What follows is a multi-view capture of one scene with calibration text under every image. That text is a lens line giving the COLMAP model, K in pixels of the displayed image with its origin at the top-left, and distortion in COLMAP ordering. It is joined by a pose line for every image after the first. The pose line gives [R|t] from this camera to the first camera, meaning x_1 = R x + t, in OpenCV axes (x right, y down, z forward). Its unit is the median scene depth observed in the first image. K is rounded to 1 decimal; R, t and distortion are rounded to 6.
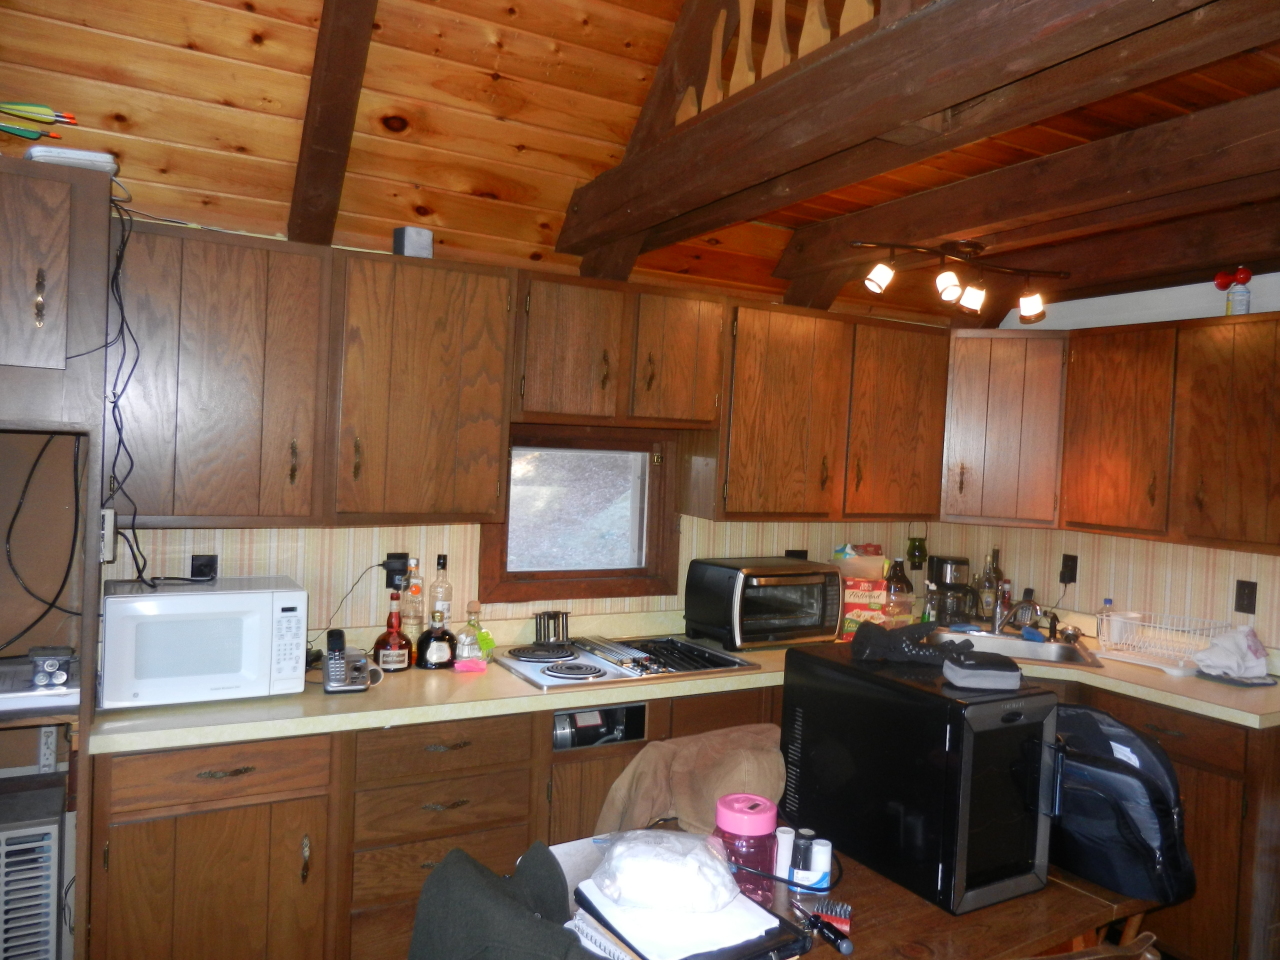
lens RADIAL K [[939.8, 0, 637.7], [0, 939.8, 479.8], [0, 0, 1]] dist [-0.008635, 0.003956]
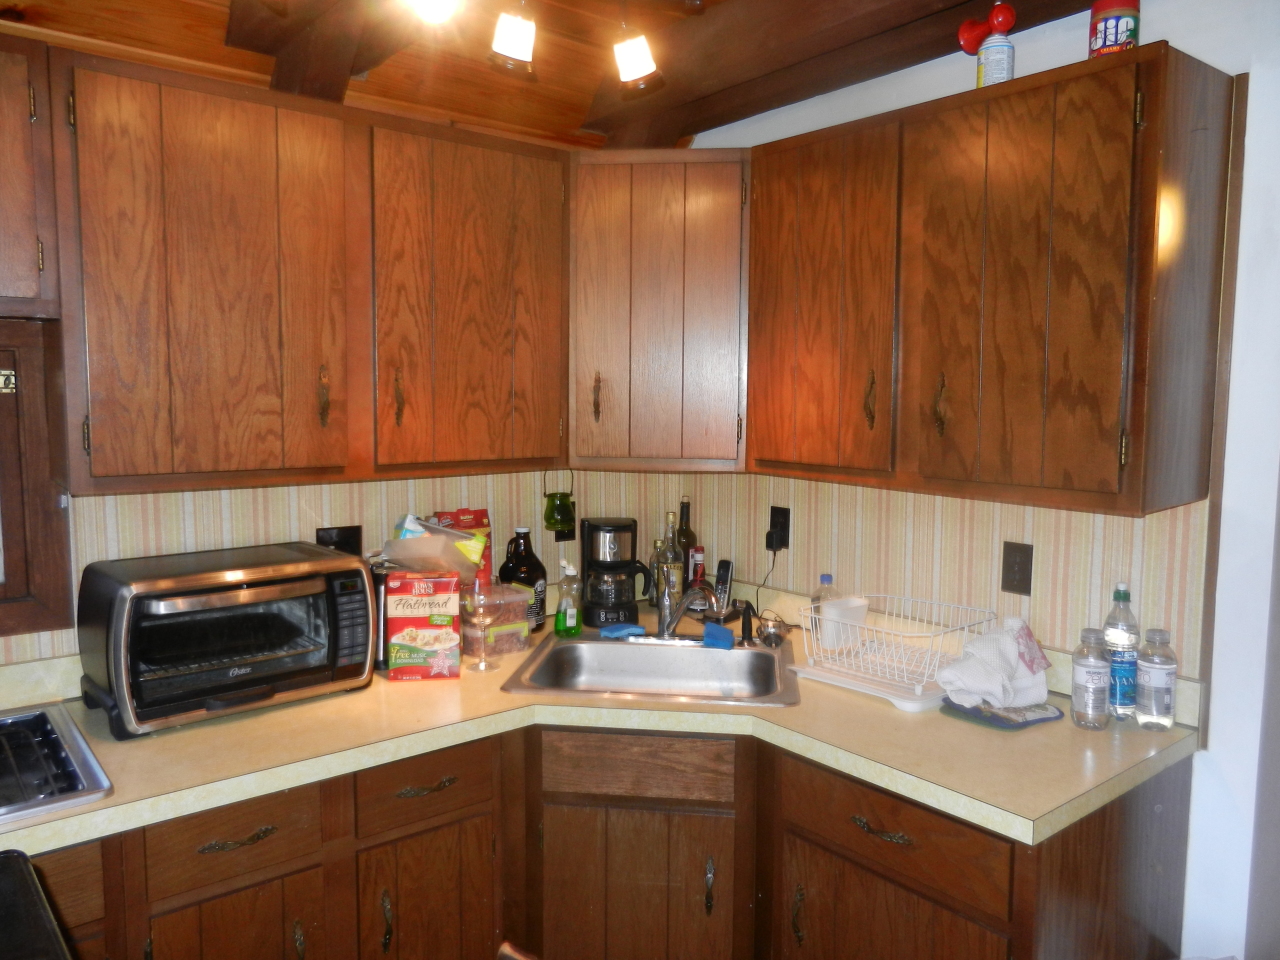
lens RADIAL K [[939.8, 0, 640.8], [0, 939.8, 480.8], [0, 0, 1]] dist [-0.008635, 0.003956]
pose [[0.983703, -0.052893, 0.171846, 0.285008], [0.041279, 0.996660, 0.070469, 0.011747], [-0.174999, -0.062227, 0.982600, 0.413834]]
